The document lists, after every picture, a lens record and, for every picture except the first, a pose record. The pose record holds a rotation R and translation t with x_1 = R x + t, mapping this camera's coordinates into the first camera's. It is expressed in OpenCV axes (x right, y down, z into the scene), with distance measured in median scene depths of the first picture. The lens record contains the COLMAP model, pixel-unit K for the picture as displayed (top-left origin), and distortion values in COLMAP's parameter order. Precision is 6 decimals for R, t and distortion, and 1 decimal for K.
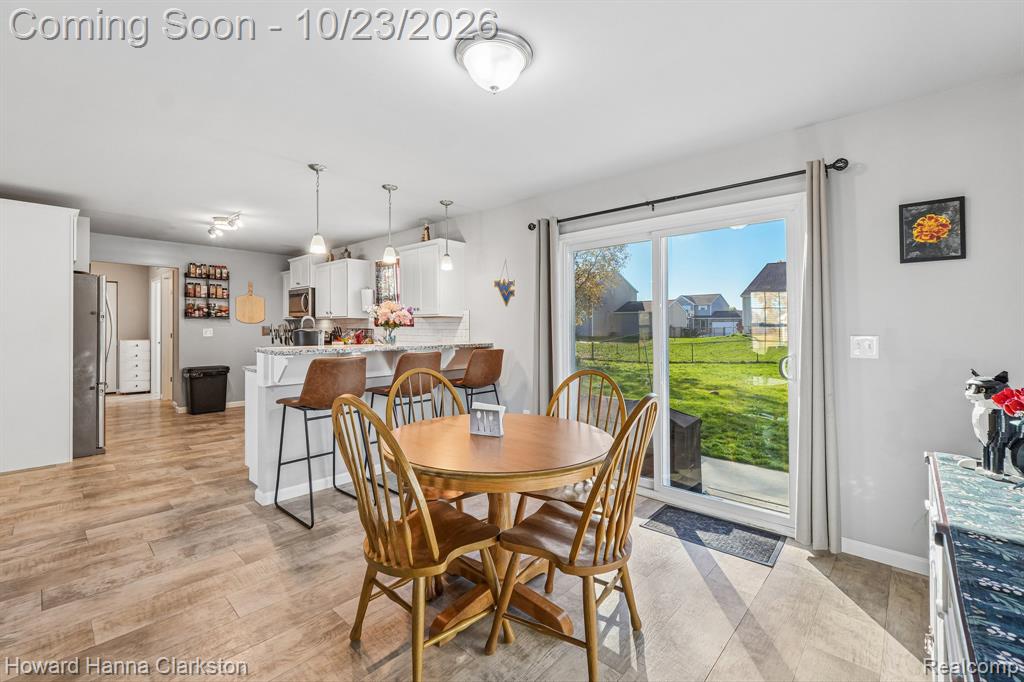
lens RADIAL K [[433.5, 0, 515.2], [0, 433.5, 328.7], [0, 0, 1]] dist [0.001933, 0.000073]
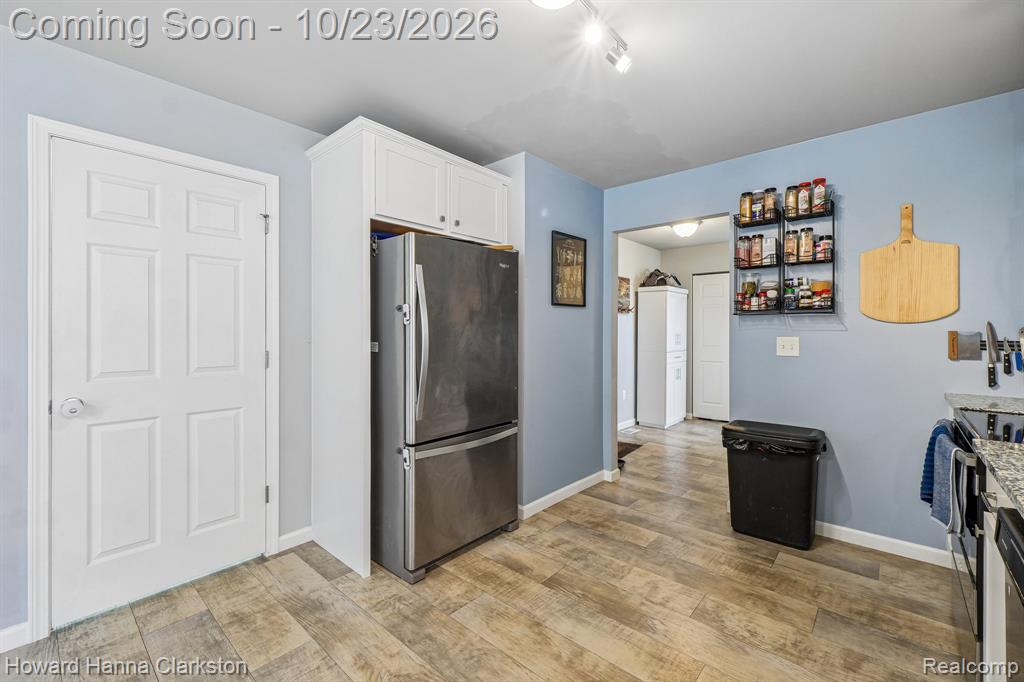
lens RADIAL K [[431.6, 0, 514.1], [0, 431.6, 335.4], [0, 0, 1]] dist [0.003344, -0.000111]
pose [[0.018386, 0.003599, -0.999824, -0.289169], [-0.001465, 0.999993, 0.003573, -0.003503], [0.999830, 0.001399, 0.018391, 0.731999]]
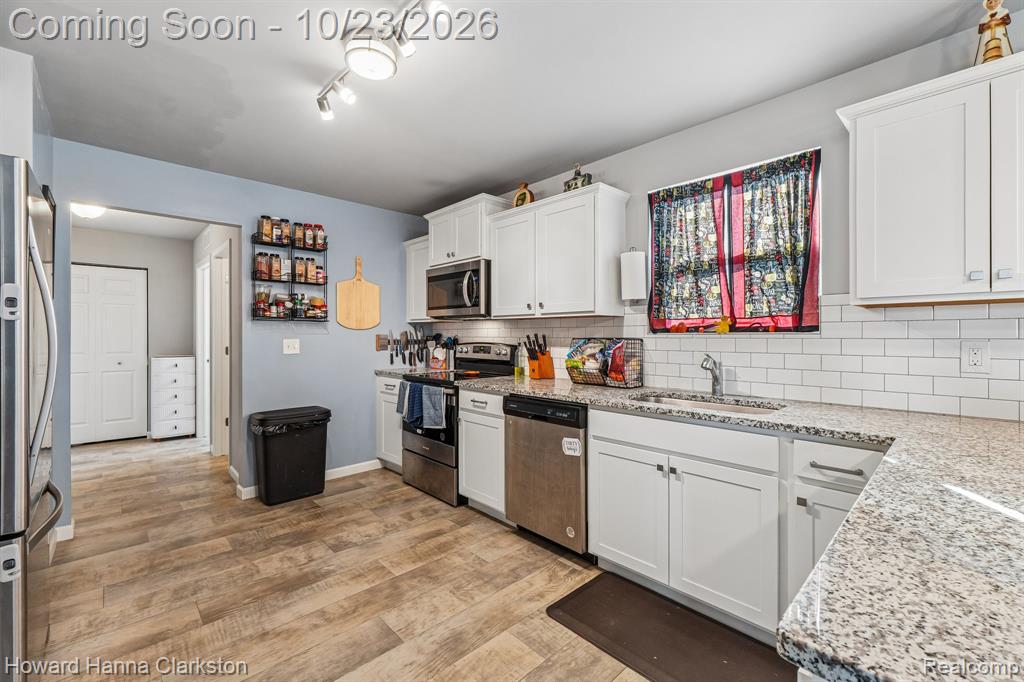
lens RADIAL K [[431.6, 0, 514.1], [0, 431.6, 335.4], [0, 0, 1]] dist [0.003344, -0.000111]
pose [[0.997294, -0.005694, -0.073290, -0.393537], [0.005536, 0.999982, -0.002364, -0.002324], [0.073303, 0.001951, 0.997308, 0.483549]]
